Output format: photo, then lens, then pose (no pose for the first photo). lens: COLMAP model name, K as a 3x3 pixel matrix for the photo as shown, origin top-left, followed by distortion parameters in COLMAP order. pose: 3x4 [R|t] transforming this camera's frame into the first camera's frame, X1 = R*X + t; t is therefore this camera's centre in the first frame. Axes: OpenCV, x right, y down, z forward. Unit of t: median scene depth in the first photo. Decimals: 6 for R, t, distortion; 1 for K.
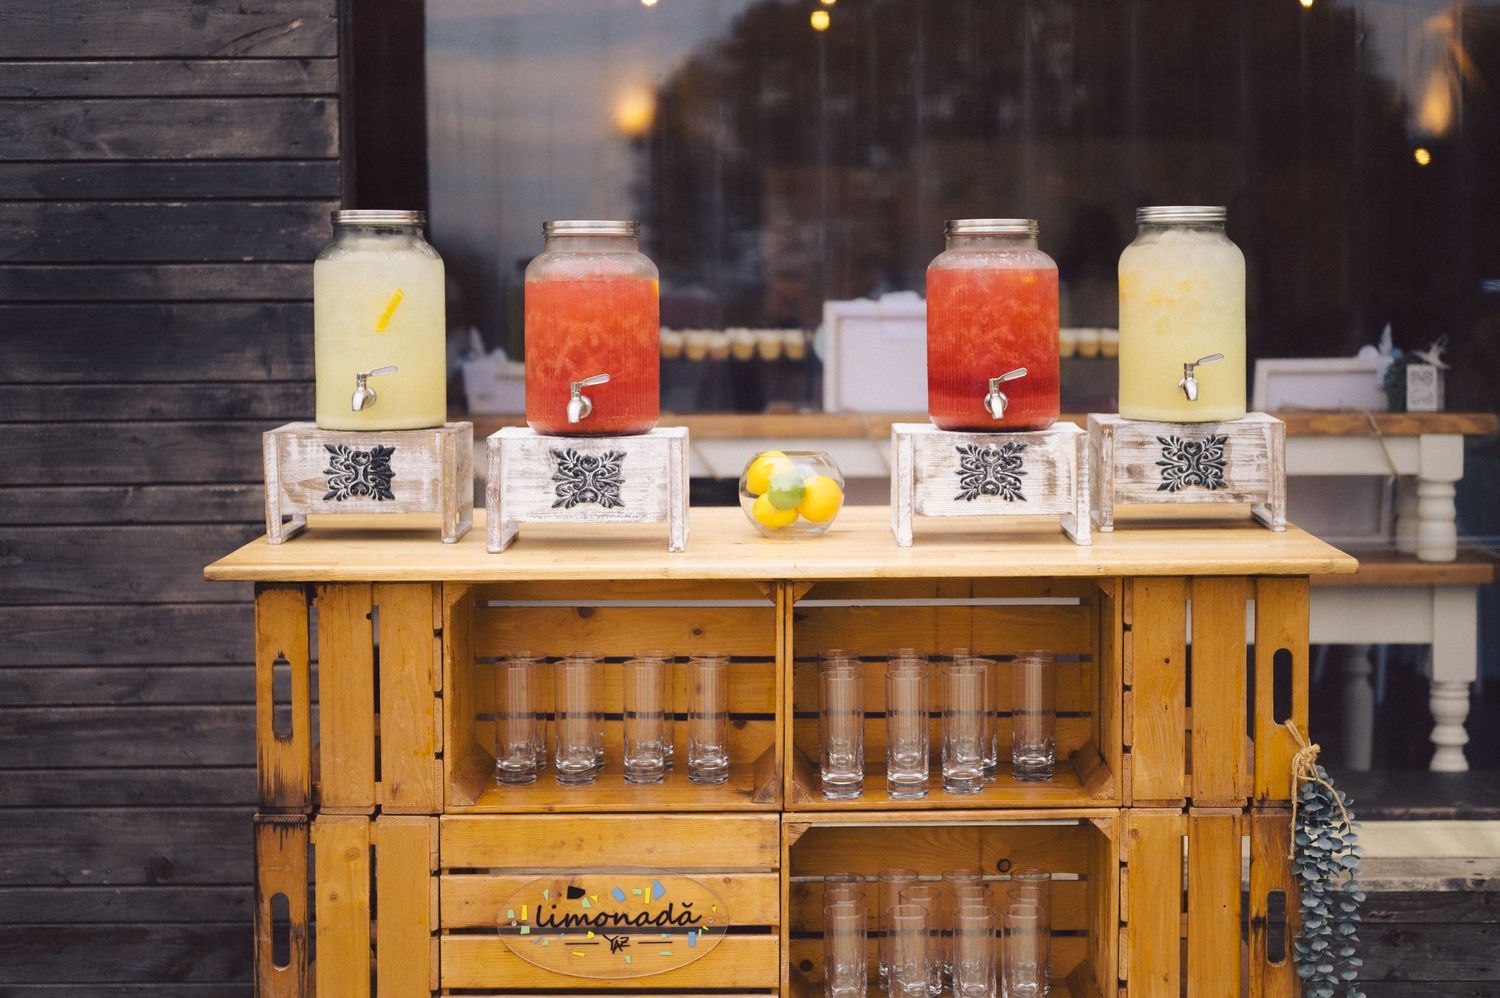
lens RADIAL K [[2212.6, 0, 798.1], [0, 2212.6, 446.8], [0, 0, 1]] dist [0.004919, -0.003223]
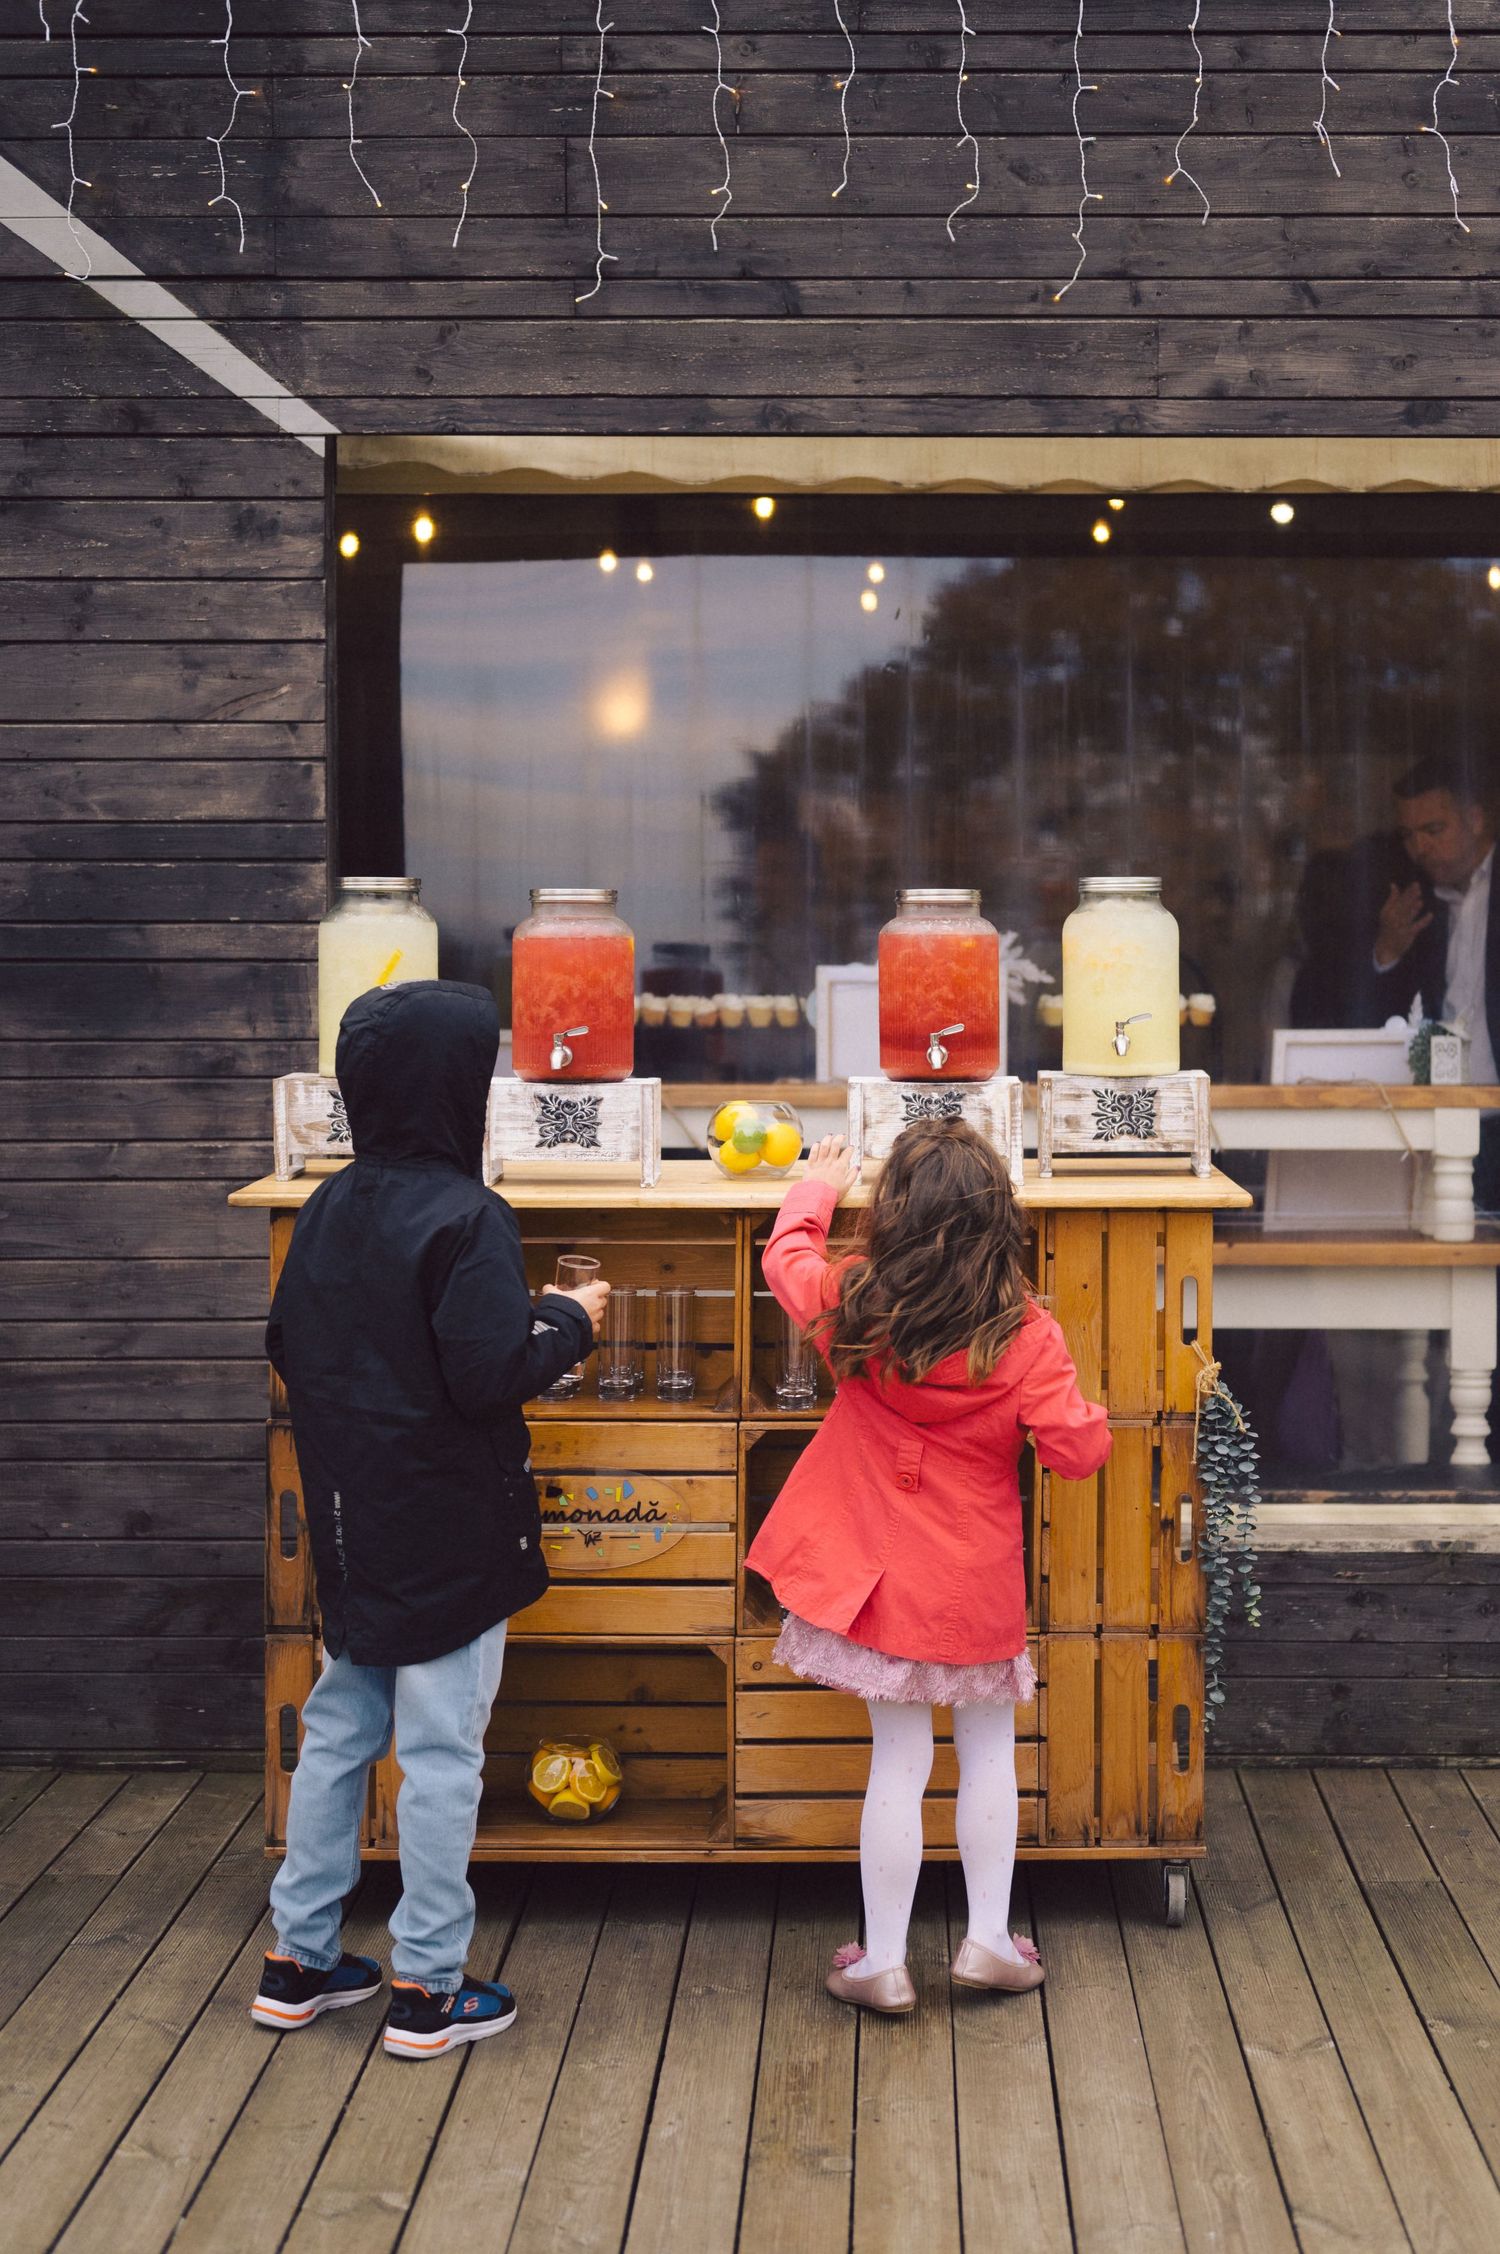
lens RADIAL K [[3324.7, 0, 750.0], [0, 3324.7, 1127.0], [0, 0, 1]] dist [0.004919, -0.003223]
pose [[0.999323, 0.007916, -0.035920, 0.043680], [-0.008589, 0.999790, -0.018623, 0.037194], [0.035765, 0.018919, 0.999181, -0.517041]]
